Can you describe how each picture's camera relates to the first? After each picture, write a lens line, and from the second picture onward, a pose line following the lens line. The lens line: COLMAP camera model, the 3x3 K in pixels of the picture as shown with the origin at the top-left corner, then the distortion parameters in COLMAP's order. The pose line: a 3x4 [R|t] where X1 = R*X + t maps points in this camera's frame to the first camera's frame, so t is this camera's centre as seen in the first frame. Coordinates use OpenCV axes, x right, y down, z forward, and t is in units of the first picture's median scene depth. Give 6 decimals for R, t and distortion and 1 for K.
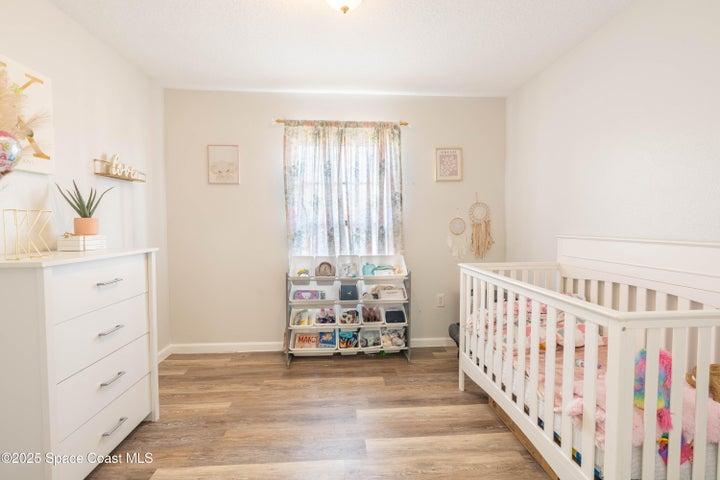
lens RADIAL K [[337.8, 0, 359.3], [0, 337.8, 238.5], [0, 0, 1]] dist [0.000201, -0.000508]
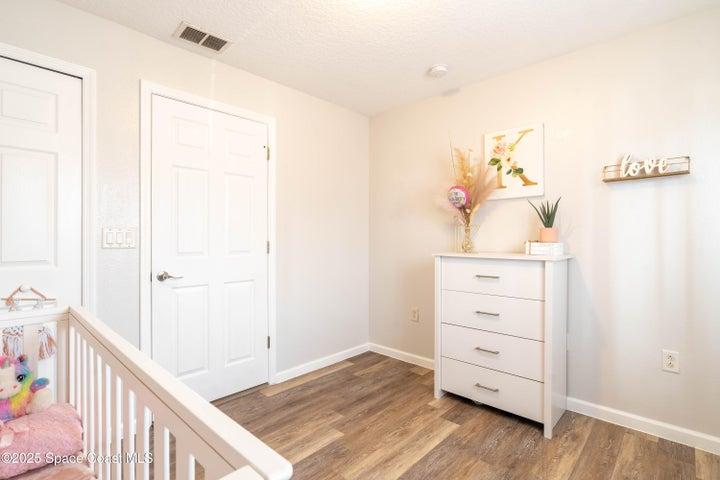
lens RADIAL K [[347.1, 0, 363.2], [0, 347.1, 238.3], [0, 0, 1]] dist [-0.000142, -0.000148]
pose [[-0.725483, 0.002887, -0.688234, 0.303795], [-0.027977, 0.999041, 0.033681, -0.029417], [0.687671, 0.043690, -0.724707, 0.899919]]
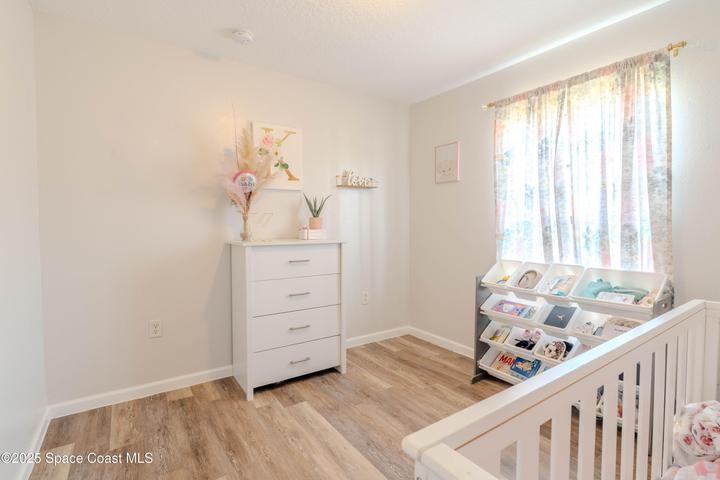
lens RADIAL K [[347.1, 0, 363.2], [0, 347.1, 238.3], [0, 0, 1]] dist [-0.000142, -0.000148]
pose [[0.516921, 0.036857, -0.855239, 0.374899], [-0.036823, 0.999105, 0.020801, -0.005793], [0.855240, 0.020740, 0.517816, 0.249155]]
